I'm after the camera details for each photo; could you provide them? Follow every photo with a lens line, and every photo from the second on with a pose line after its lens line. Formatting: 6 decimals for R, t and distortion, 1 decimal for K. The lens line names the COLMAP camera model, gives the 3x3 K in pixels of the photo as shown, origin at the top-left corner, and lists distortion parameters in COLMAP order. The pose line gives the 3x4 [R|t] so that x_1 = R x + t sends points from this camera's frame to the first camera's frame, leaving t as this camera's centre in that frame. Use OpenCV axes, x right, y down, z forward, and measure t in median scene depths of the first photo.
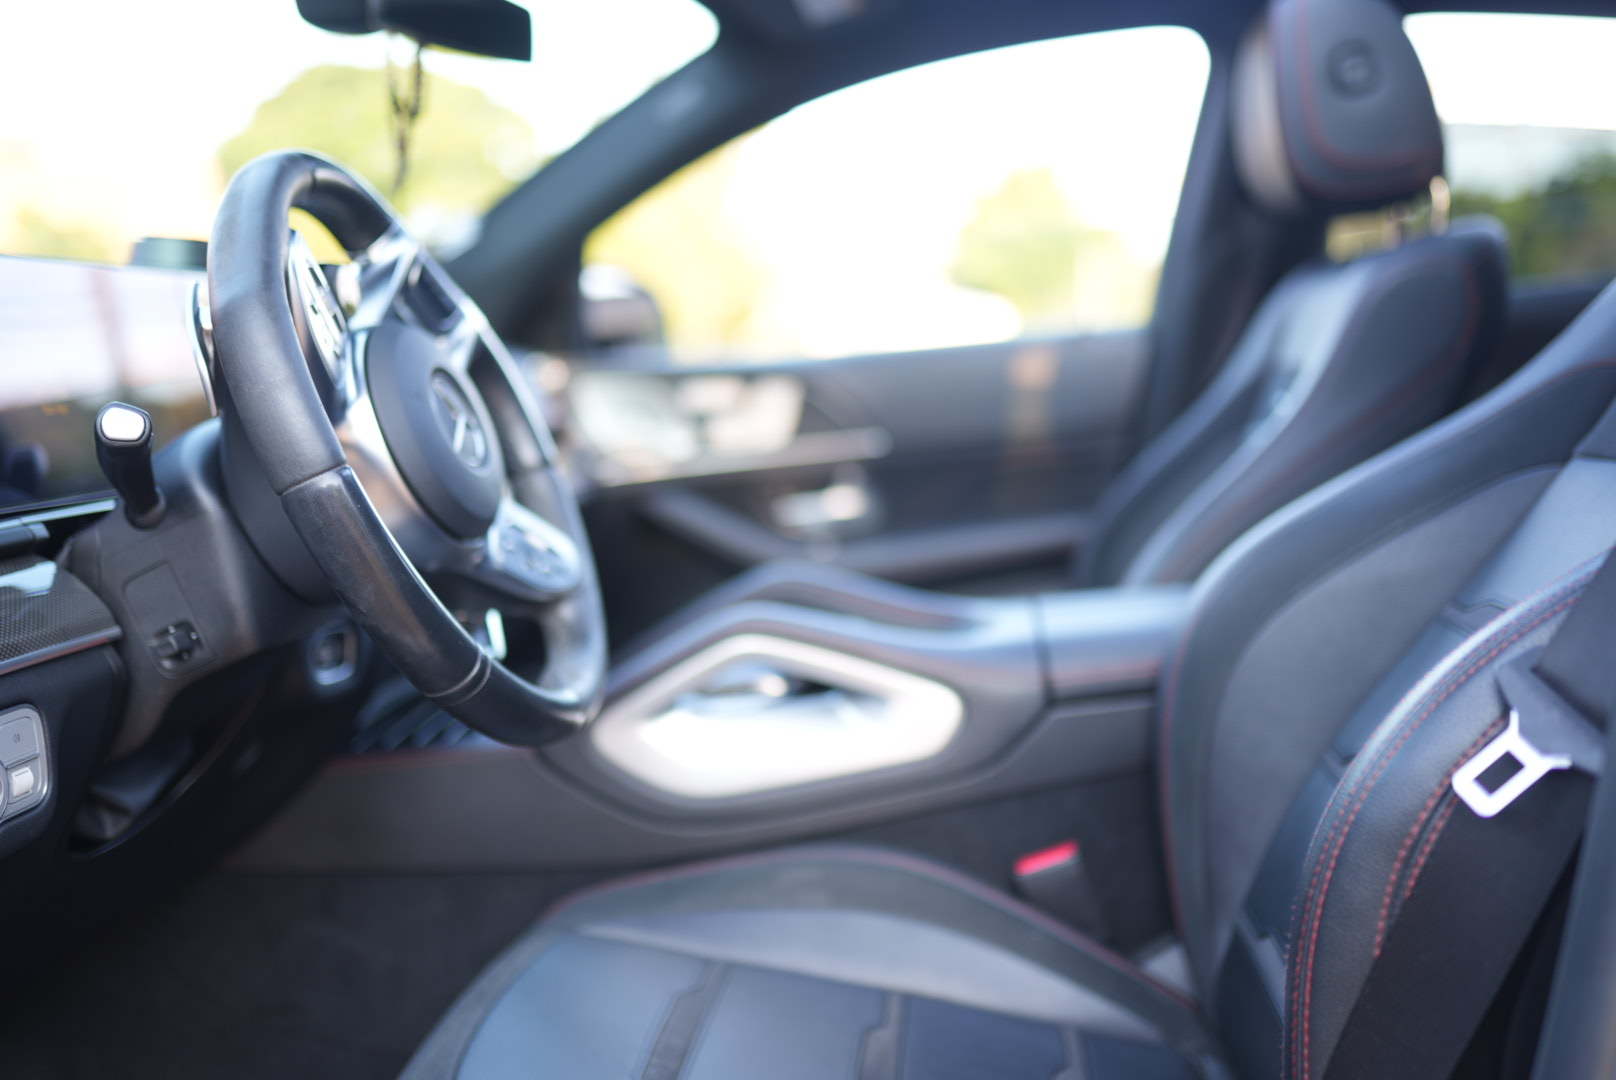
lens RADIAL K [[1557.0, 0, 808.0], [0, 1557.0, 540.0], [0, 0, 1]] dist [-0.058262, 0.086510]
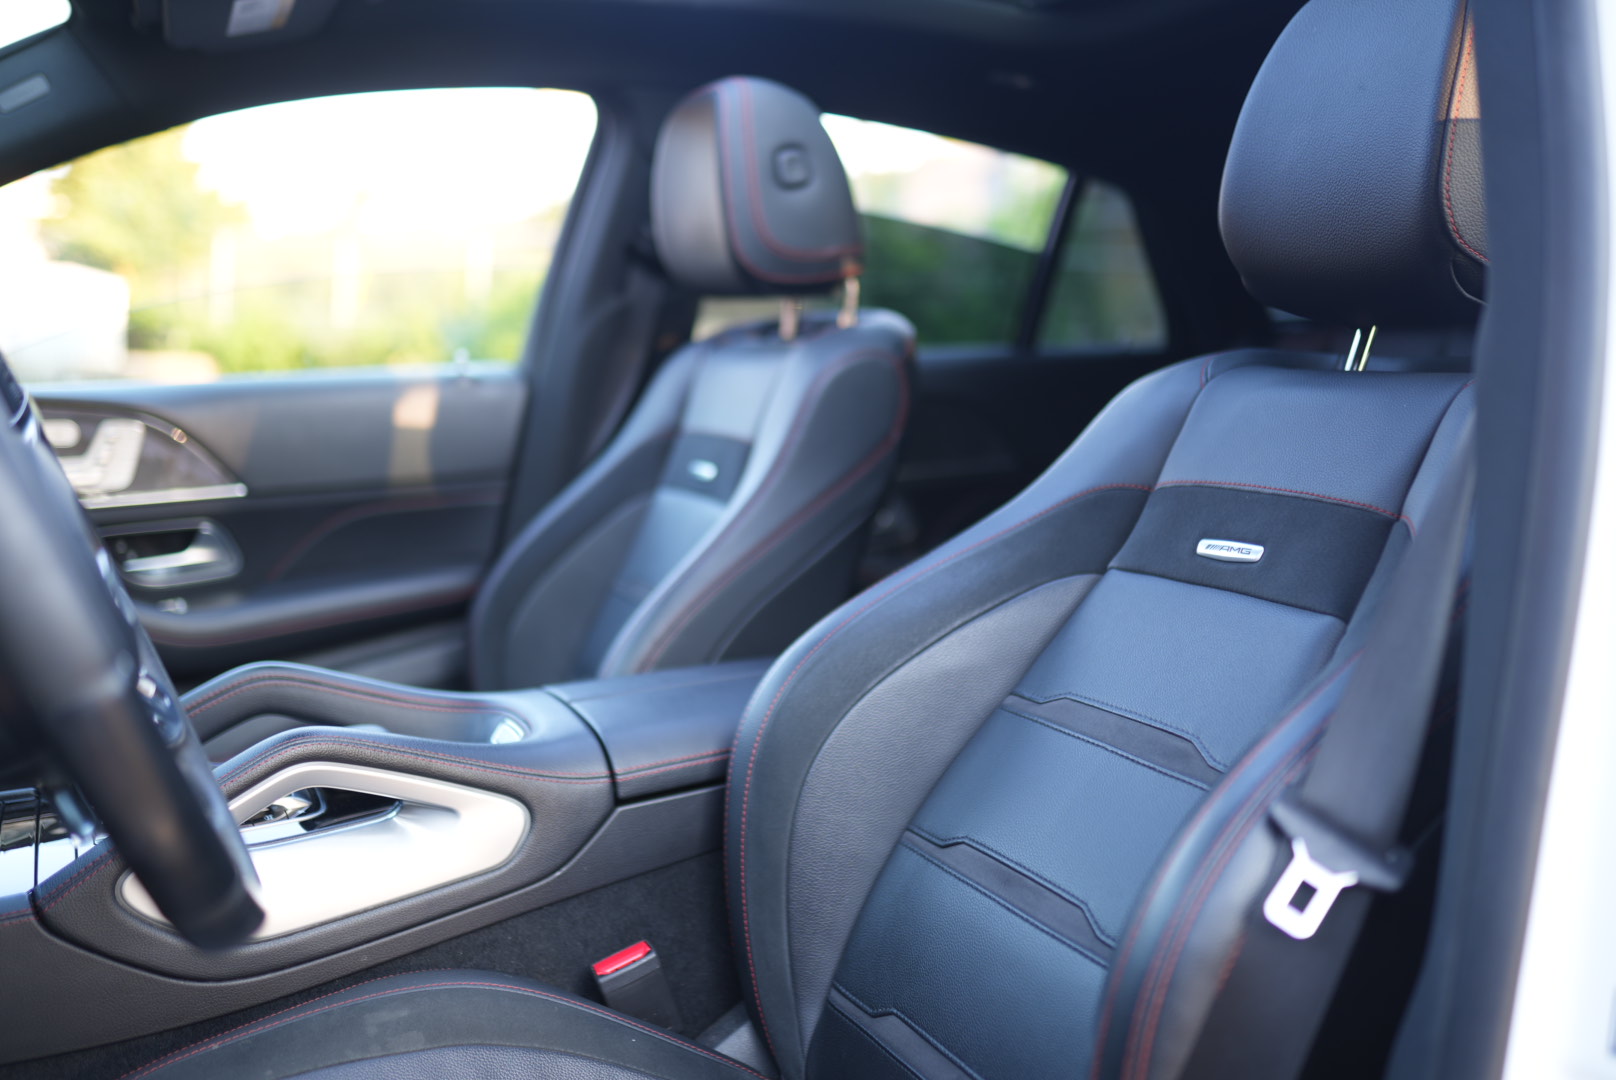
lens RADIAL K [[1557.0, 0, 808.0], [0, 1557.0, 540.0], [0, 0, 1]] dist [-0.058262, 0.086510]
pose [[0.856677, -0.007622, 0.515797, -0.252064], [0.005399, 0.999969, 0.005810, -0.067120], [-0.515826, -0.002192, 0.856691, 0.088968]]
